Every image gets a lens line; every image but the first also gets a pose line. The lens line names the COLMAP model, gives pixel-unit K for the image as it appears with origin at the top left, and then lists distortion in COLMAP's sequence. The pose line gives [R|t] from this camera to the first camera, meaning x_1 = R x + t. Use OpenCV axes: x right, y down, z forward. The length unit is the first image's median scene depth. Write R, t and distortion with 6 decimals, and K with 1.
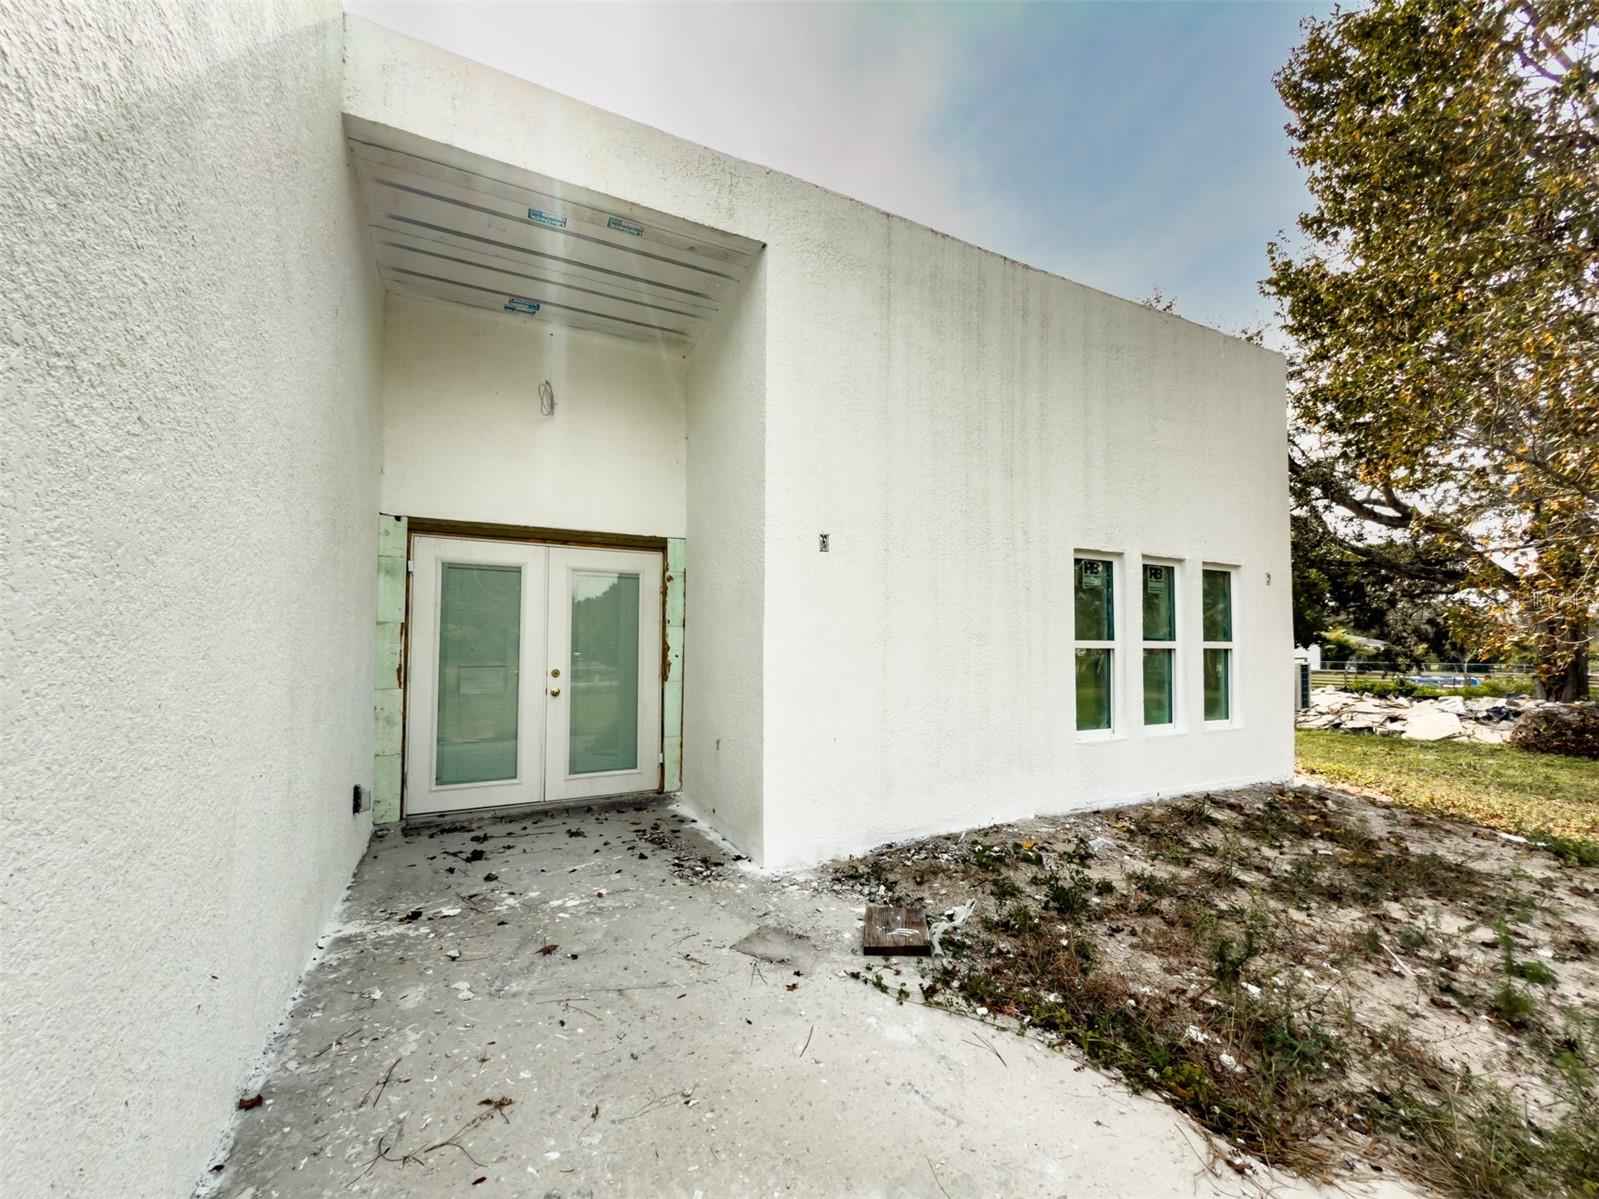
lens RADIAL K [[651.5, 0, 817.0], [0, 651.5, 625.7], [0, 0, 1]] dist [-0.001588, 0.000751]
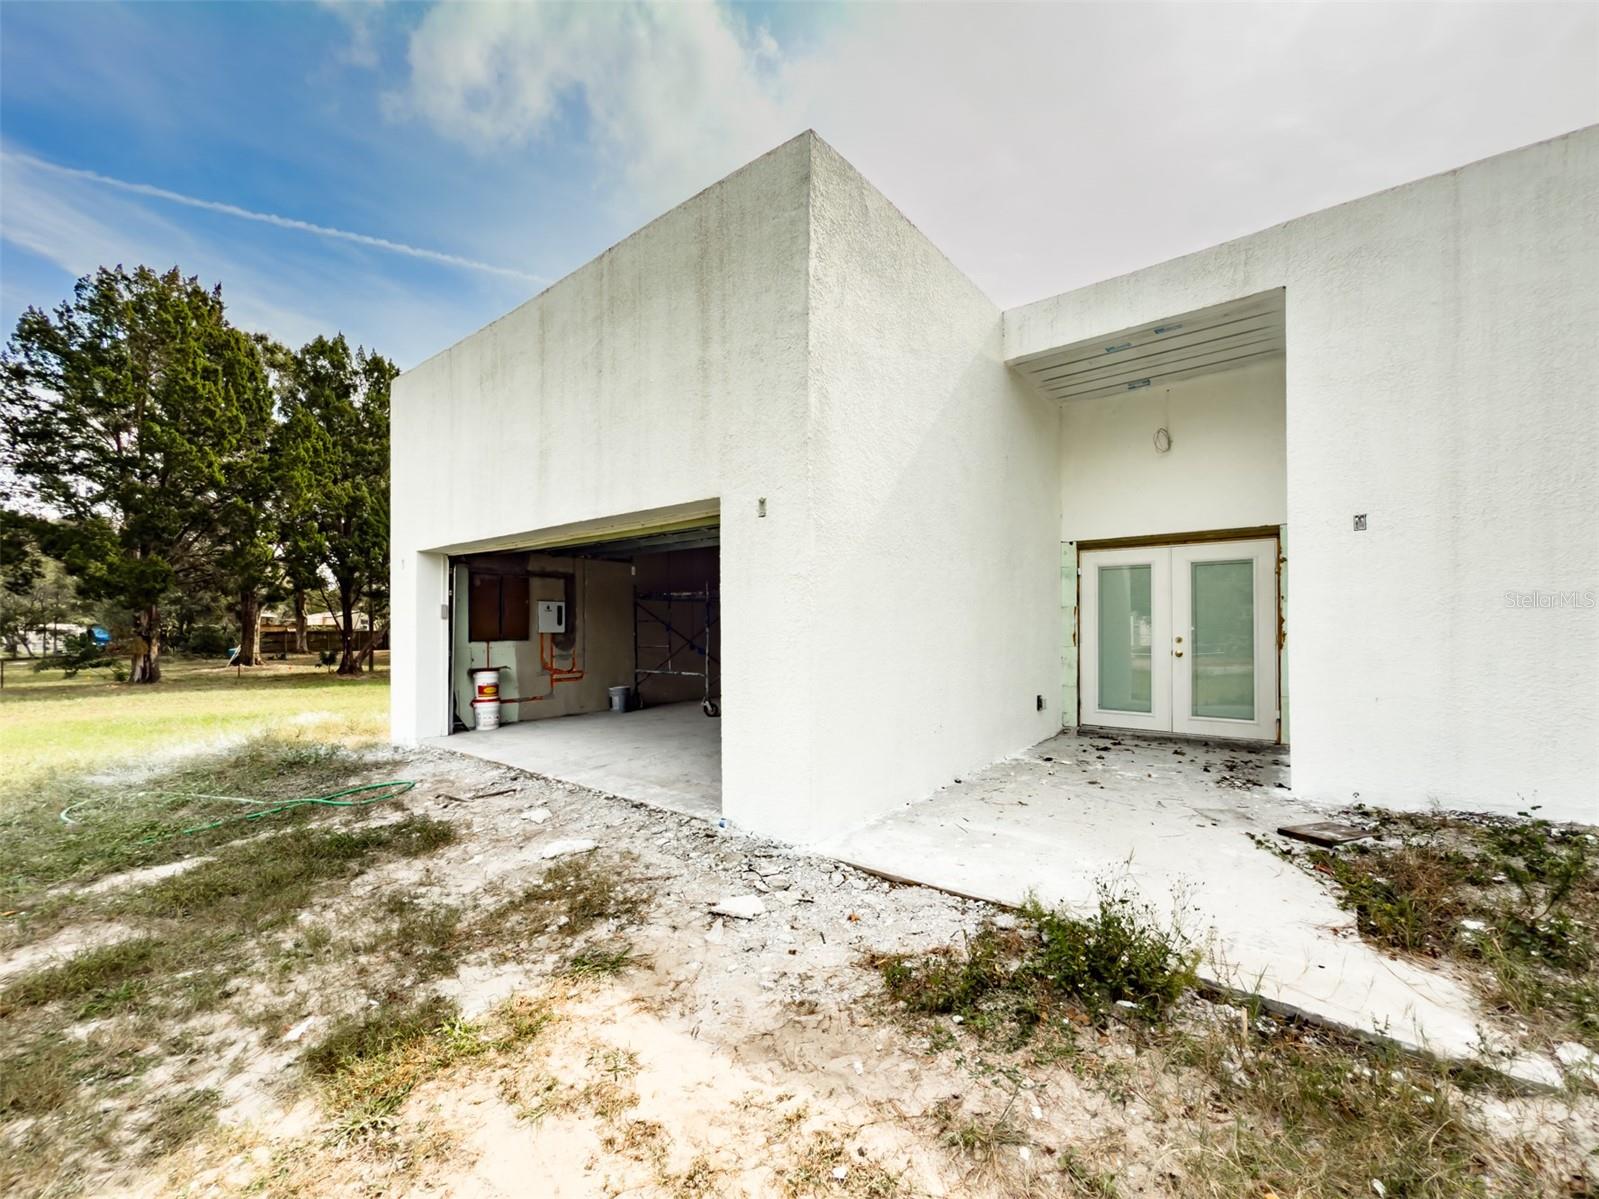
lens RADIAL K [[651.5, 0, 767.3], [0, 651.5, 607.9], [0, 0, 1]] dist [-0.001588, 0.000751]
pose [[0.364353, -0.031966, -0.930712, 0.603237], [0.032925, 0.999228, -0.021429, 0.008244], [0.930679, -0.022836, 0.365124, -0.318006]]
